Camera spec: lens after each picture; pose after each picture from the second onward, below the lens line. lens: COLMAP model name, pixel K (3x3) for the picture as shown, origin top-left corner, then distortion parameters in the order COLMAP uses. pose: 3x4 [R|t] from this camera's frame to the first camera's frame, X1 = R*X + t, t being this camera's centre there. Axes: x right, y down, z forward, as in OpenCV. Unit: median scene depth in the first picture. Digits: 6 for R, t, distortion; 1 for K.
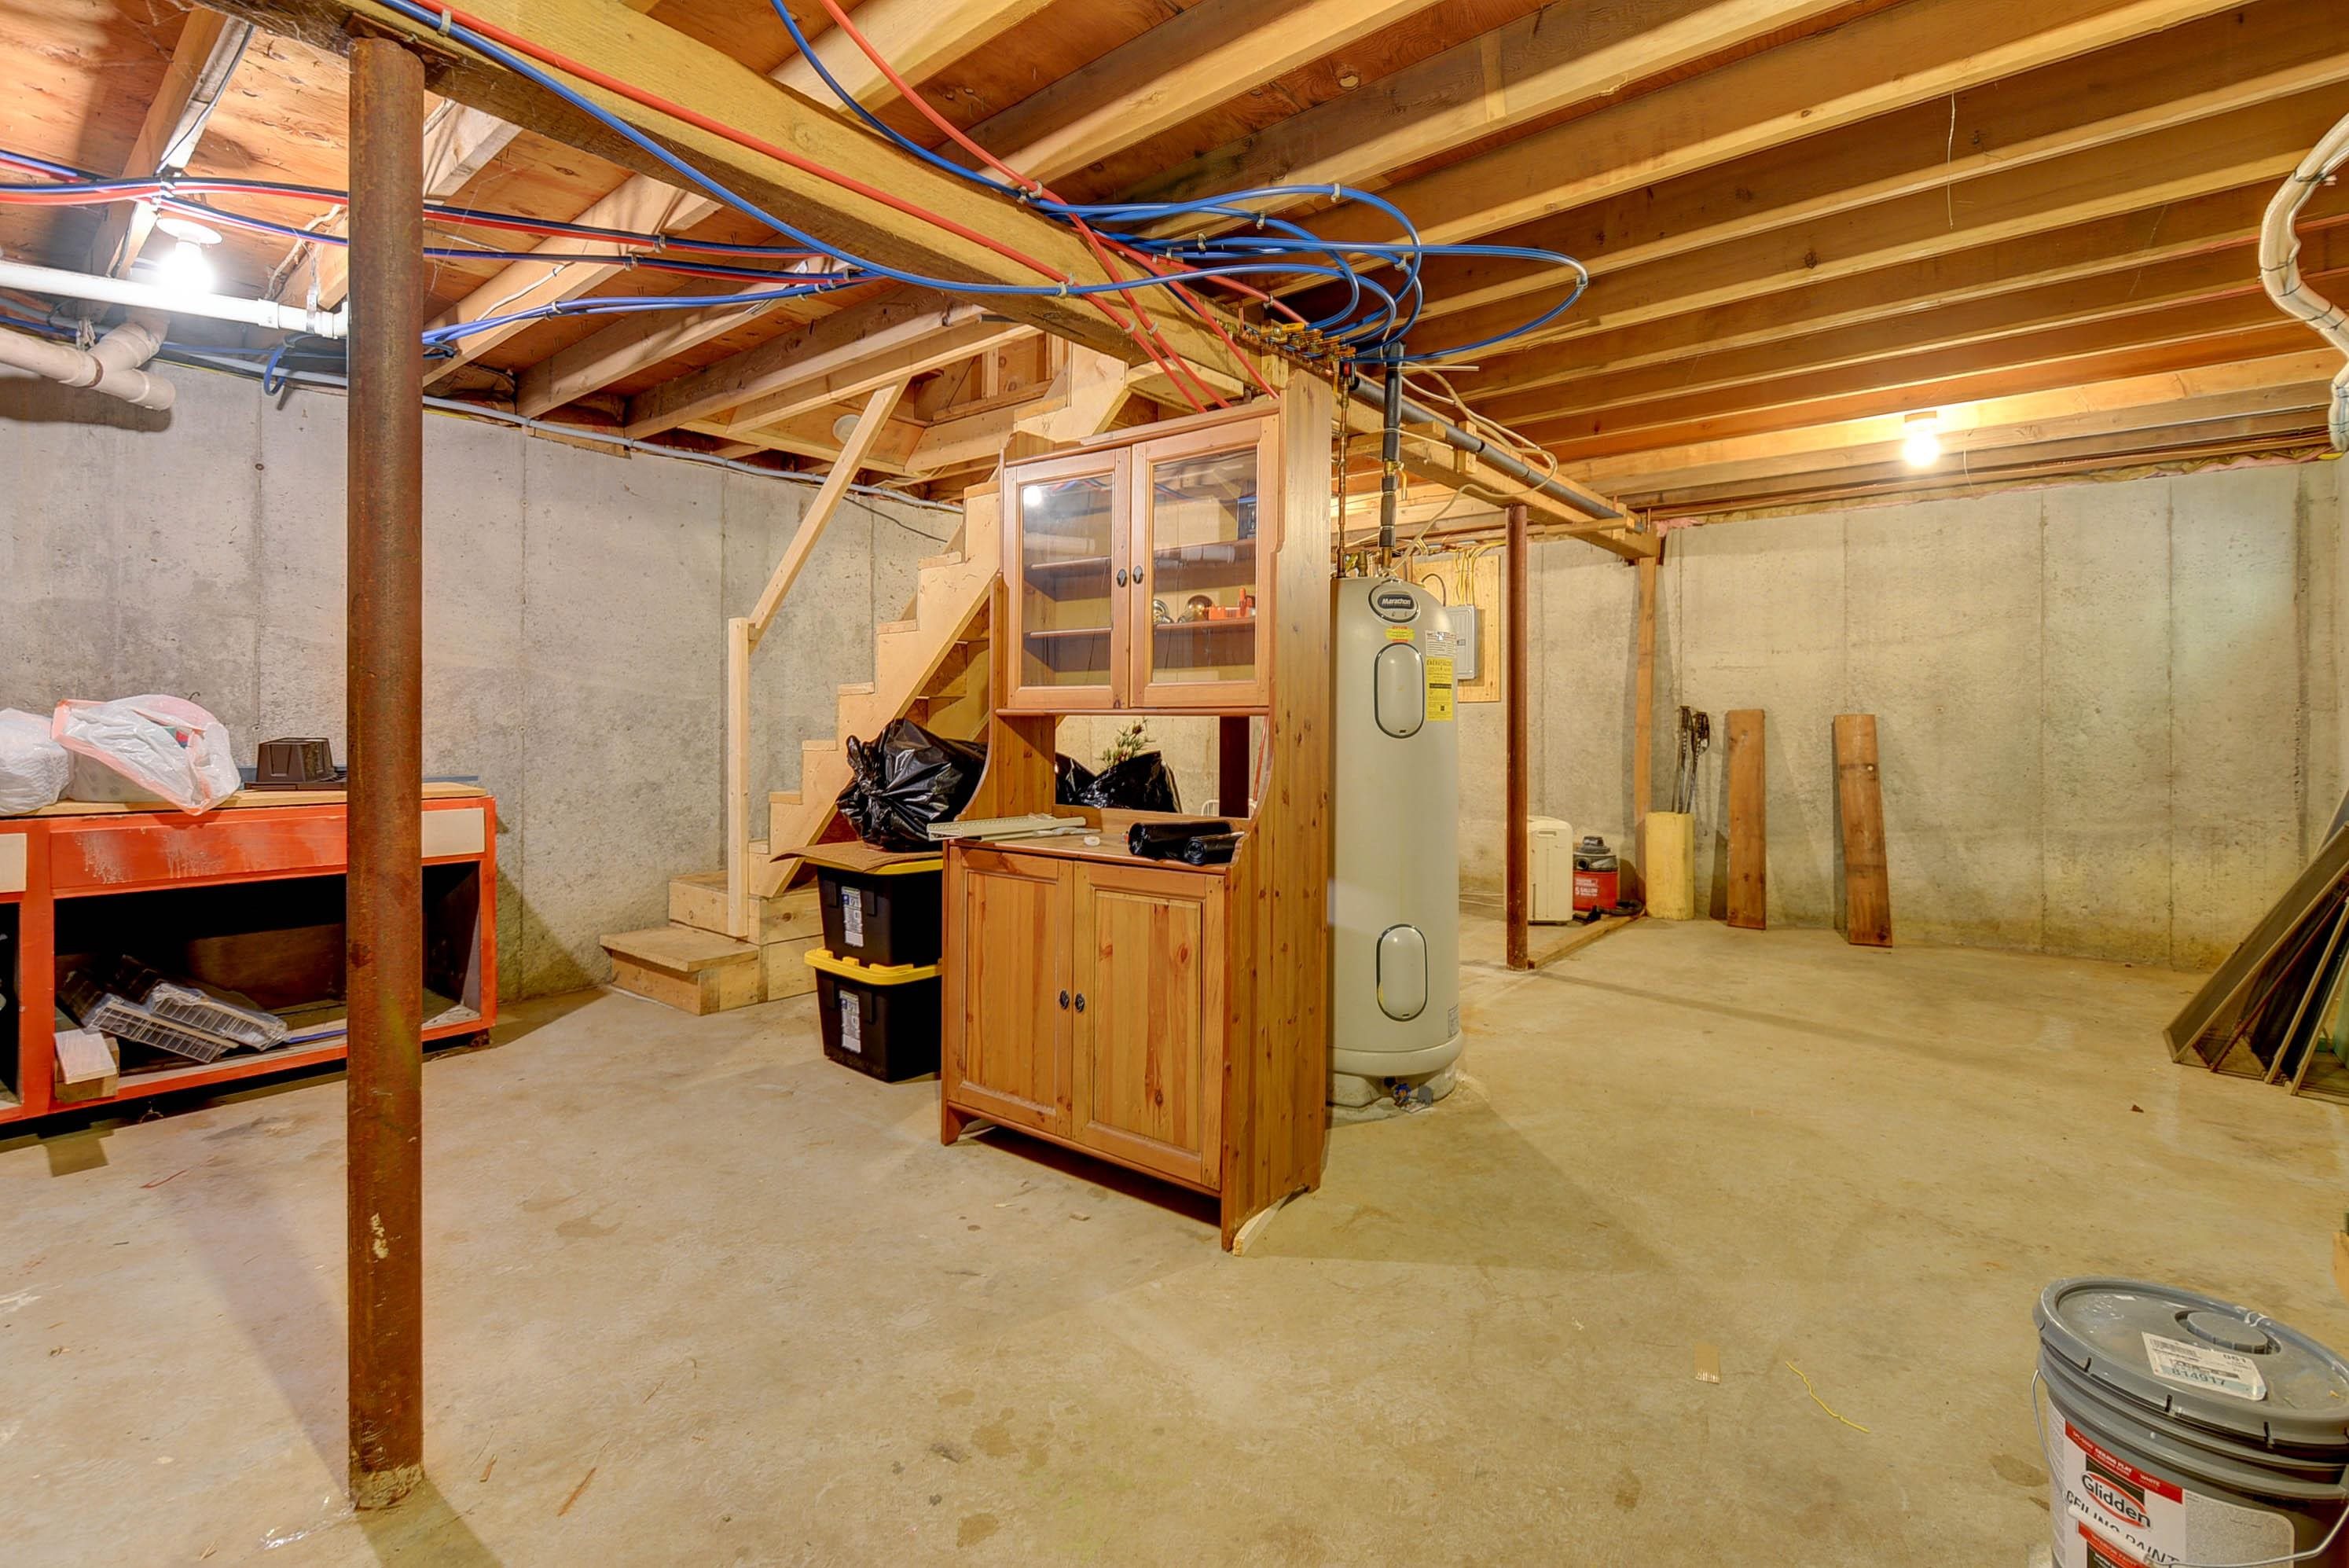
lens RADIAL K [[1045.5, 0, 1174.0], [0, 1045.5, 724.8], [0, 0, 1]] dist [0.004108, -0.005567]
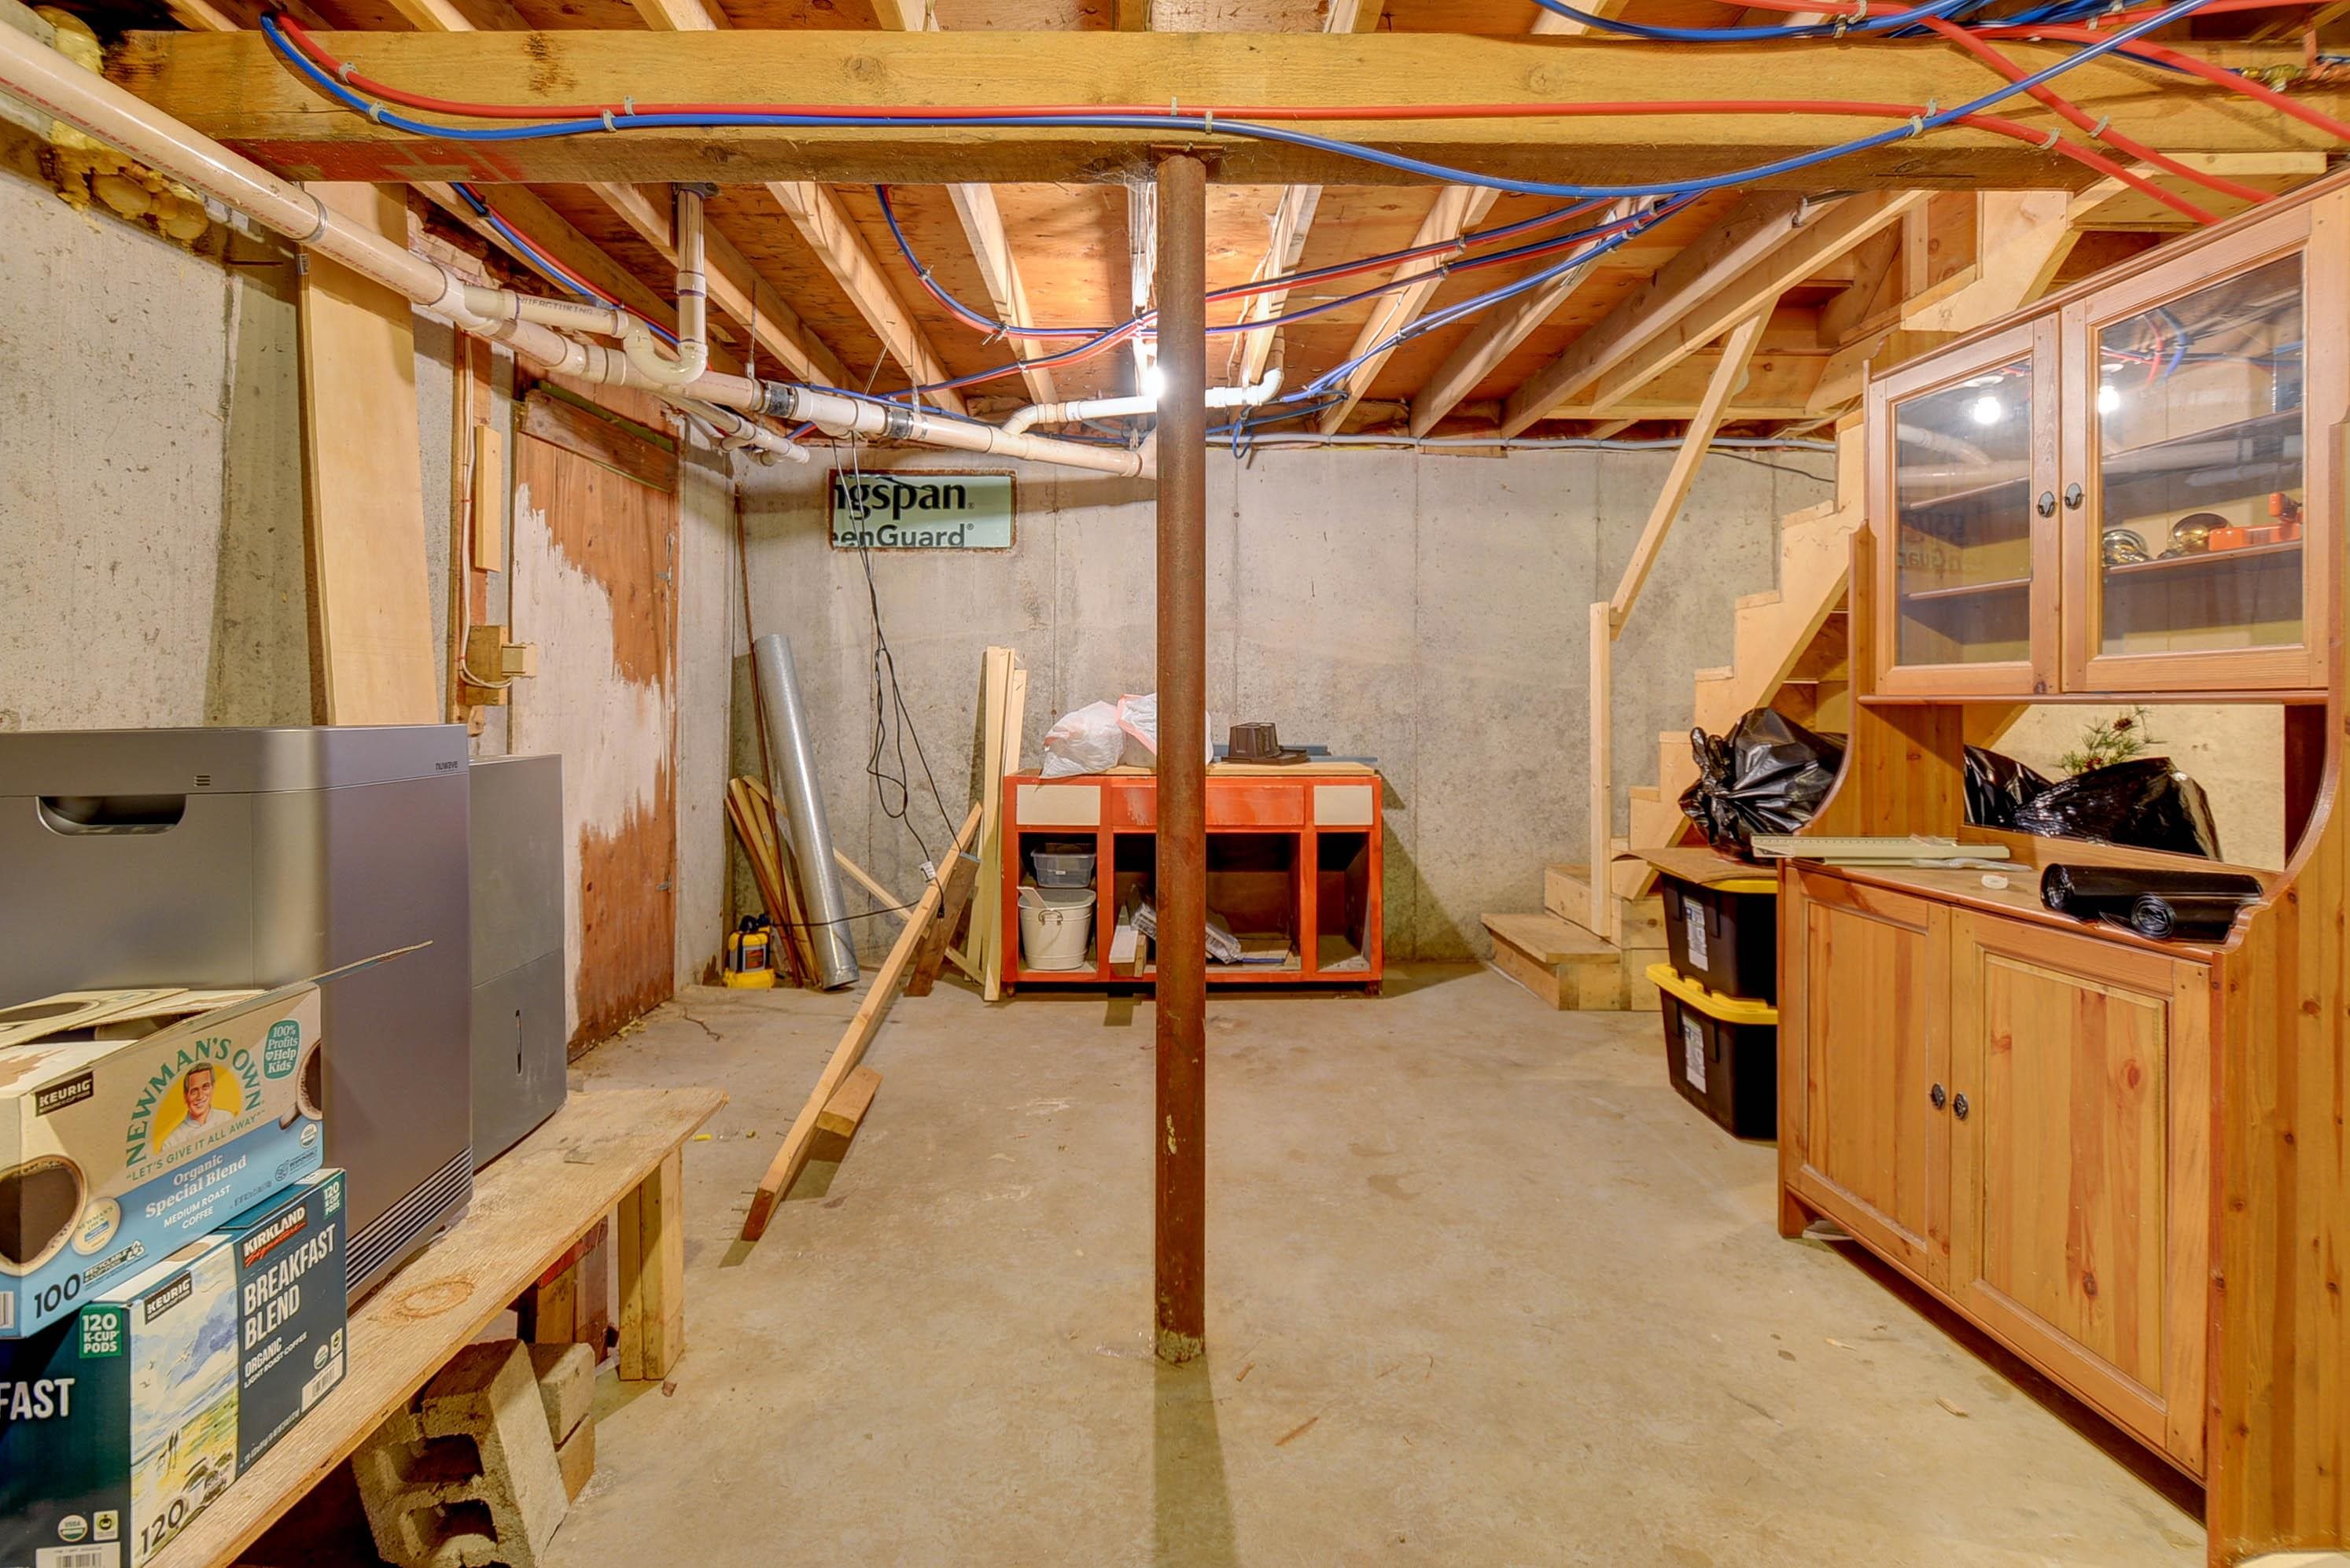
lens RADIAL K [[1060.2, 0, 1171.2], [0, 1060.2, 696.6], [0, 0, 1]] dist [0.013000, -0.008932]
pose [[0.652113, -0.008225, -0.758077, 0.098562], [-0.003313, 0.999901, -0.013698, -0.001977], [0.758115, 0.011444, 0.652021, 0.101018]]
